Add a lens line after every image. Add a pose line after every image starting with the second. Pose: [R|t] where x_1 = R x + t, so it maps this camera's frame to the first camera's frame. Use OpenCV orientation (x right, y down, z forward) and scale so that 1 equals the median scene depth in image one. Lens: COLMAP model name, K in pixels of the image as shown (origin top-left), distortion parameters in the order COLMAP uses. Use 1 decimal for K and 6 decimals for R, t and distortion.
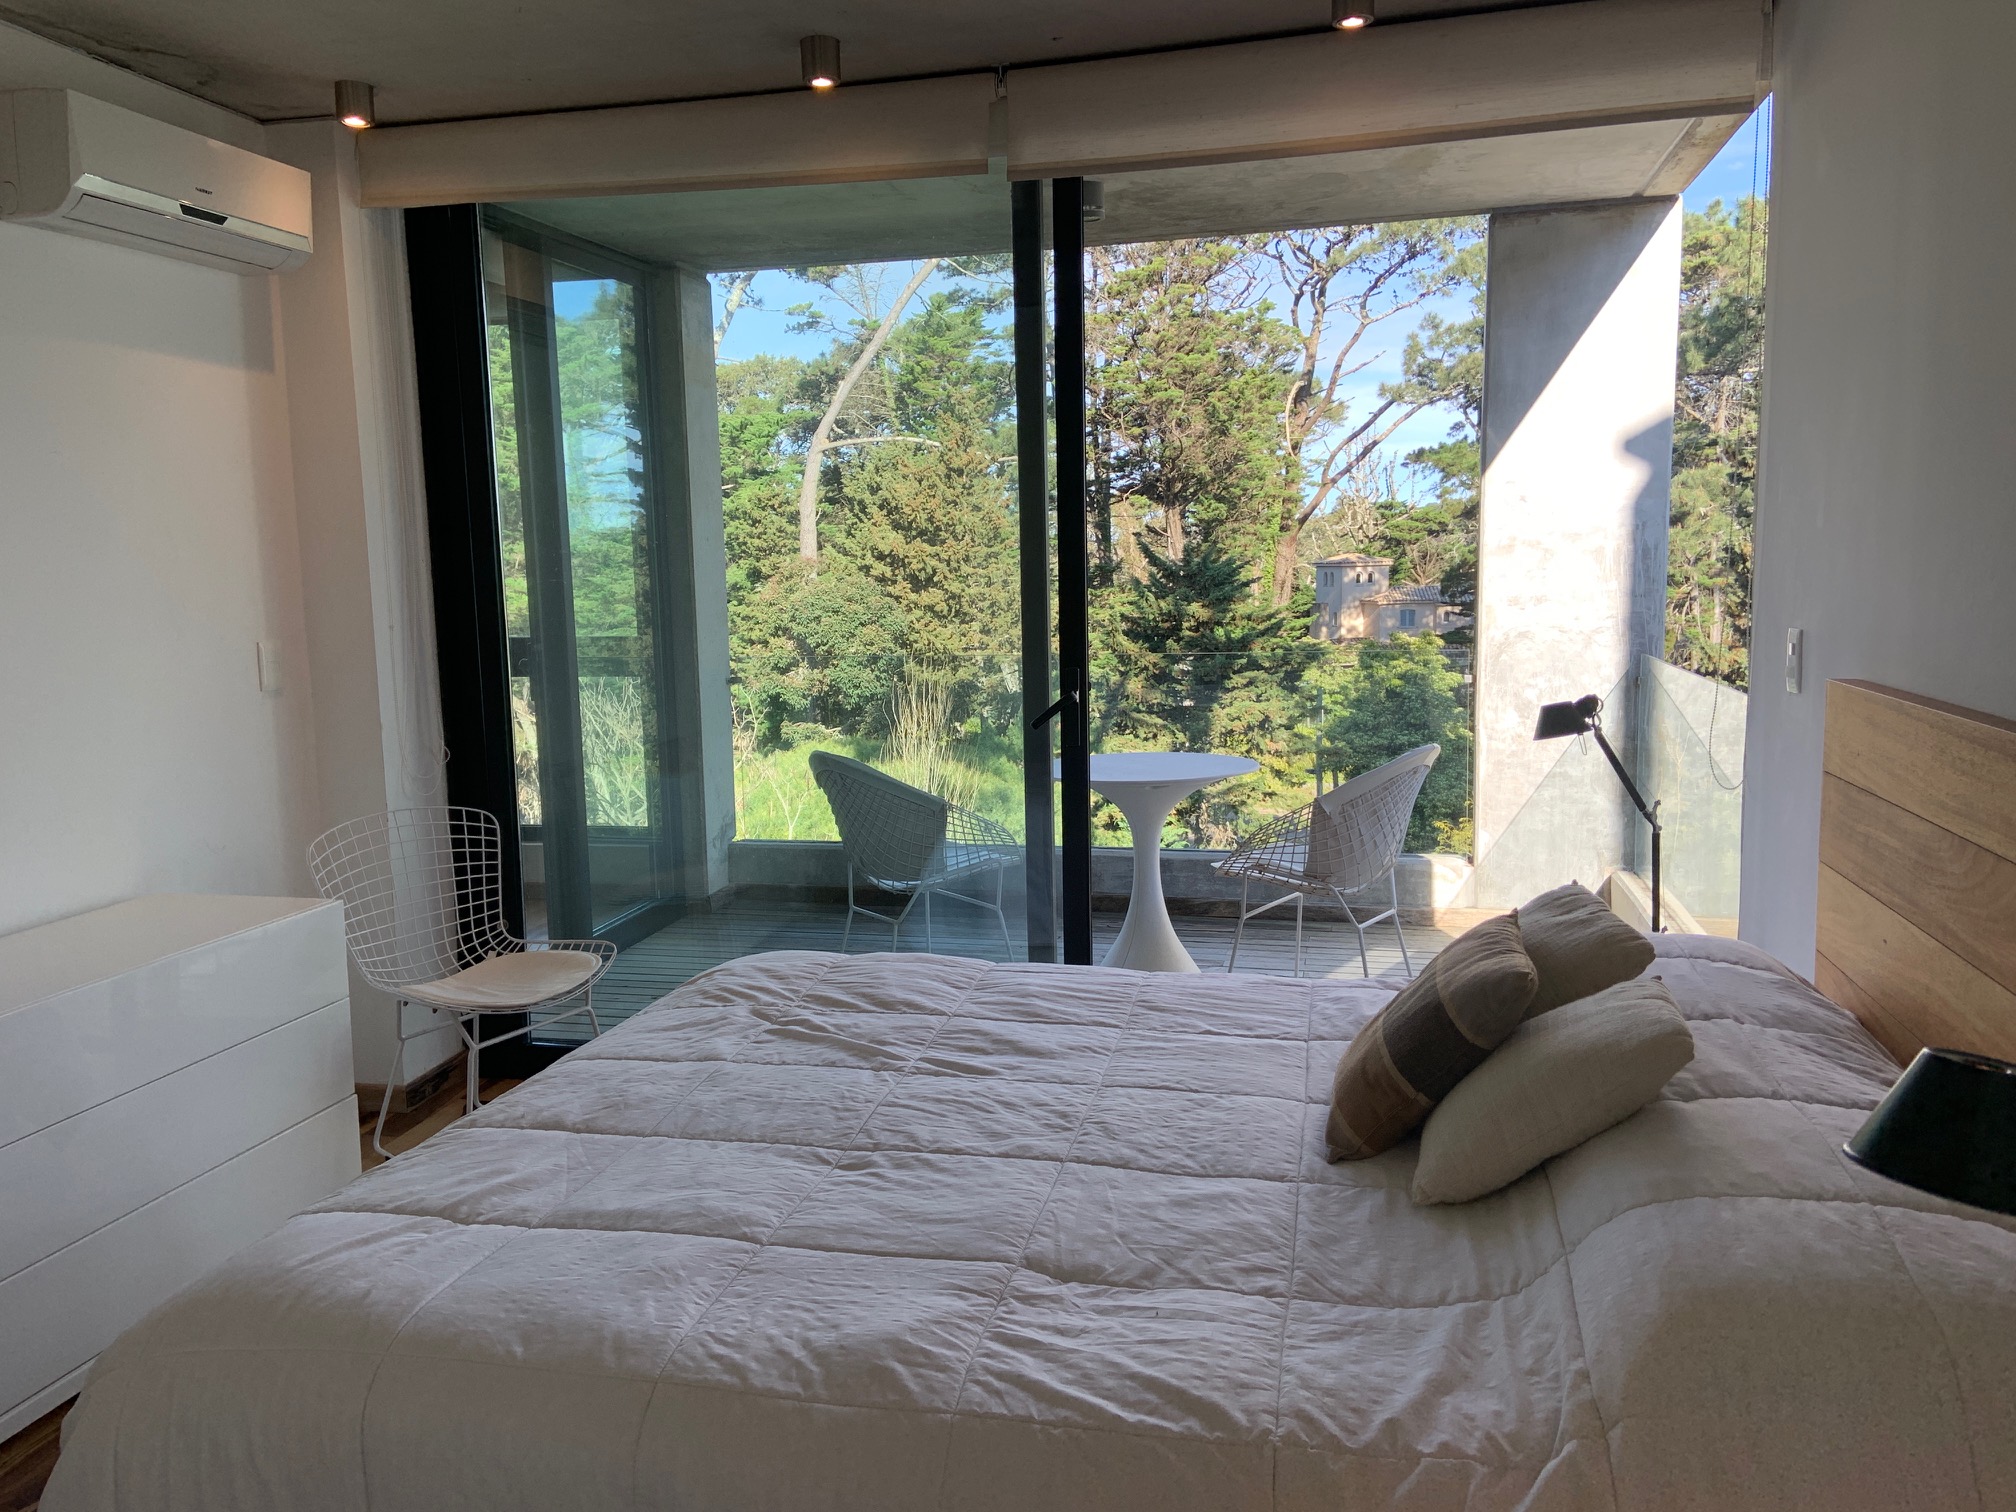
lens RADIAL K [[1532.9, 0, 1007.6], [0, 1532.9, 762.8], [0, 0, 1]] dist [0.031932, -0.014147]
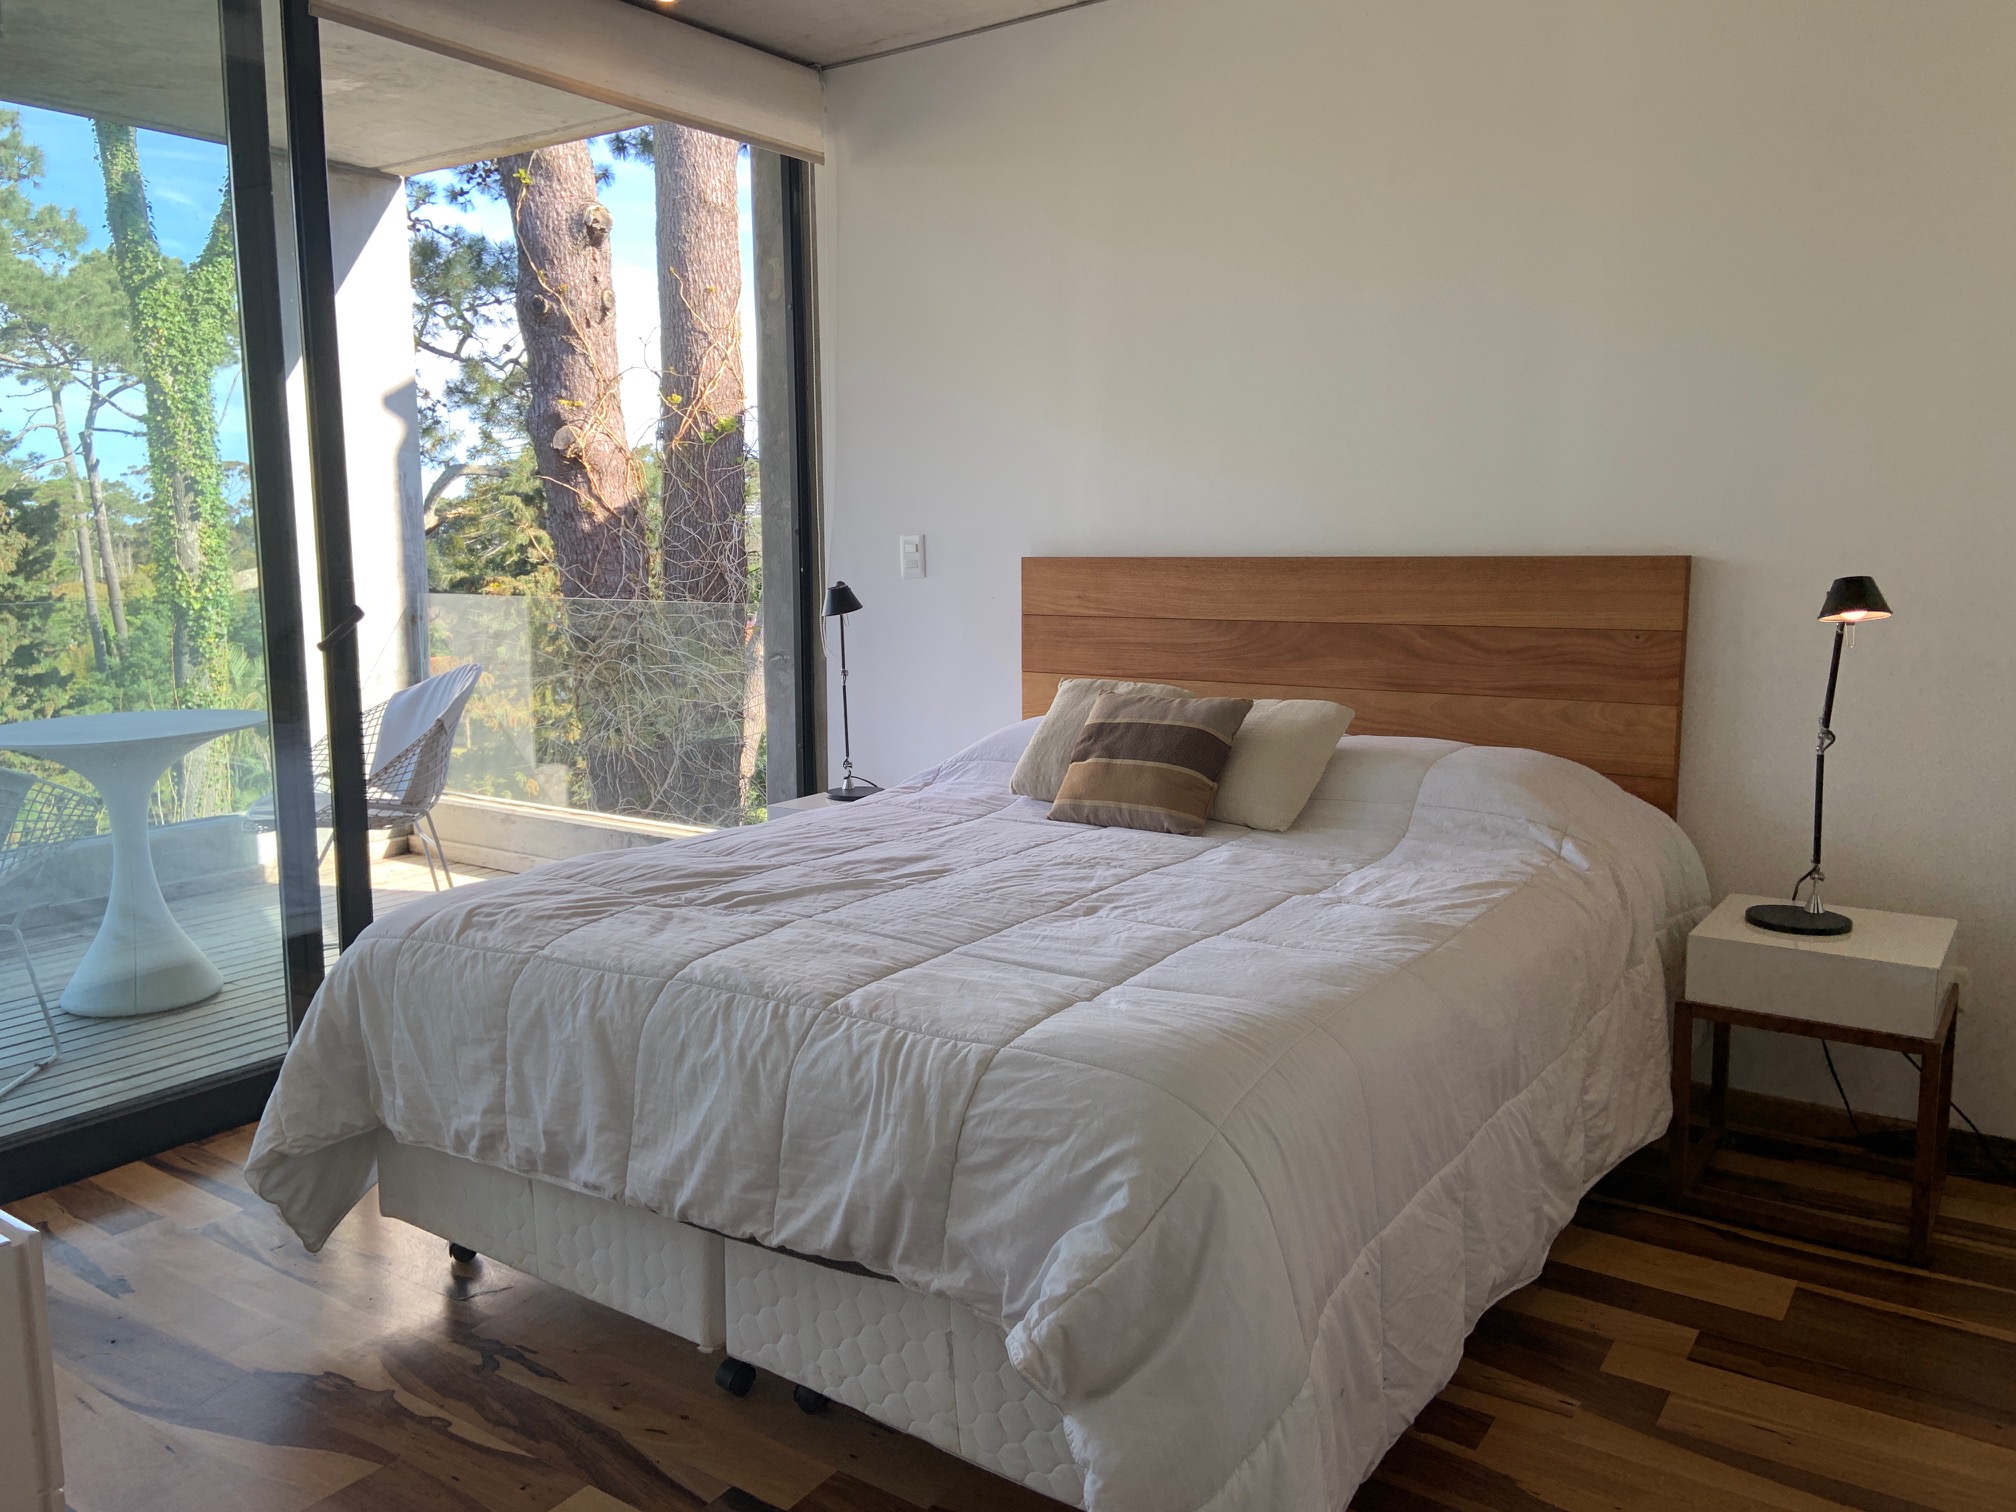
lens RADIAL K [[1532.9, 0, 1005.8], [0, 1532.9, 753.2], [0, 0, 1]] dist [0.031932, -0.014147]
pose [[0.363340, -0.113661, 0.924697, -1.024800], [0.122982, 0.989696, 0.073327, 0.028698], [-0.923504, 0.087079, 0.373575, 0.478374]]
